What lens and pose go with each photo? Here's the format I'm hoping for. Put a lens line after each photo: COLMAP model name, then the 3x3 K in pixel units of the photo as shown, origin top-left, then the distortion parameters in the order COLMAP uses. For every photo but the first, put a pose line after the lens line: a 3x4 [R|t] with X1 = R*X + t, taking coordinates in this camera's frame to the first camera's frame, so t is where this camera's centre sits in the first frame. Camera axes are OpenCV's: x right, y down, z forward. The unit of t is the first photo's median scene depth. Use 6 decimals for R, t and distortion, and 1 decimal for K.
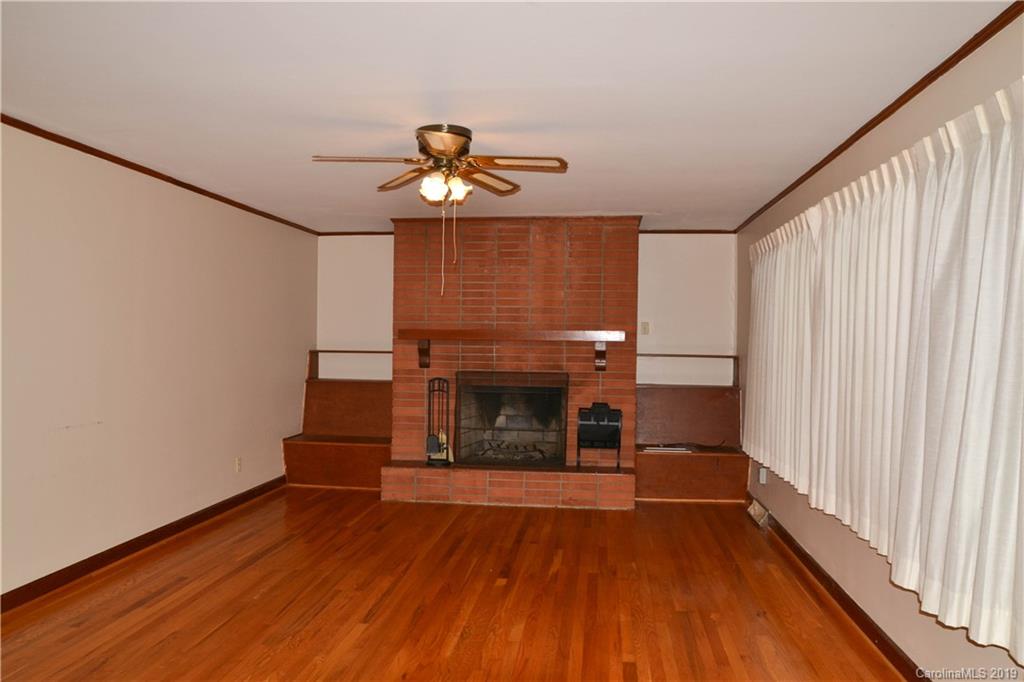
lens RADIAL K [[750.2, 0, 511.3], [0, 750.2, 346.3], [0, 0, 1]] dist [-0.131666, 0.099062]
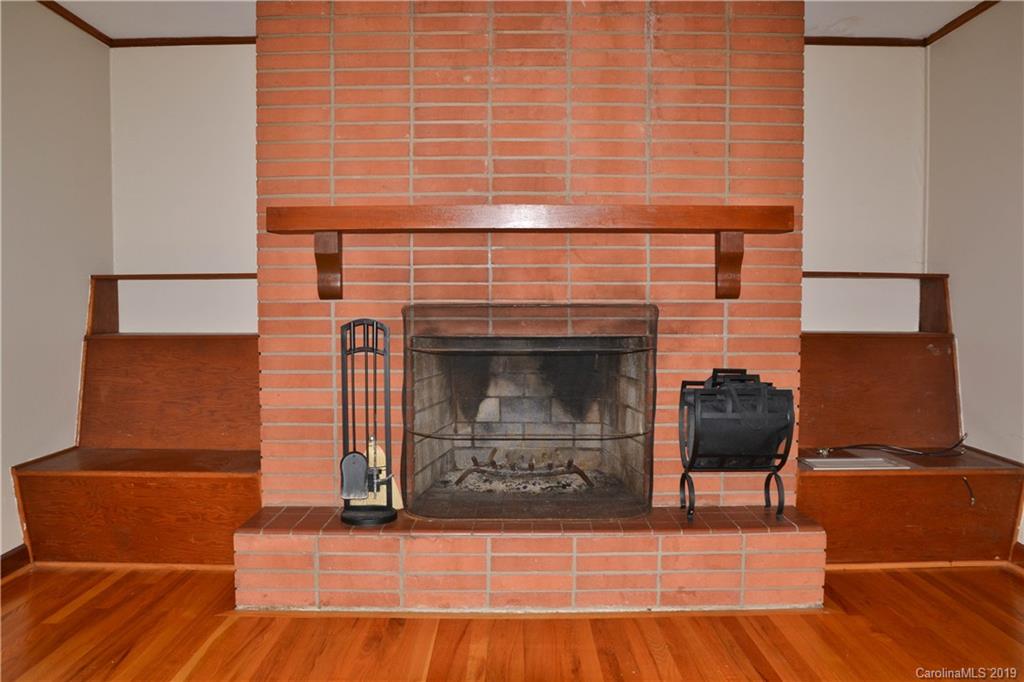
lens RADIAL K [[750.2, 0, 511.3], [0, 750.2, 346.3], [0, 0, 1]] dist [-0.131666, 0.099062]
pose [[0.992000, -0.019581, 0.124710, -0.066513], [0.013439, 0.998664, 0.049904, 0.036681], [-0.125521, -0.047829, 0.990937, 0.558794]]
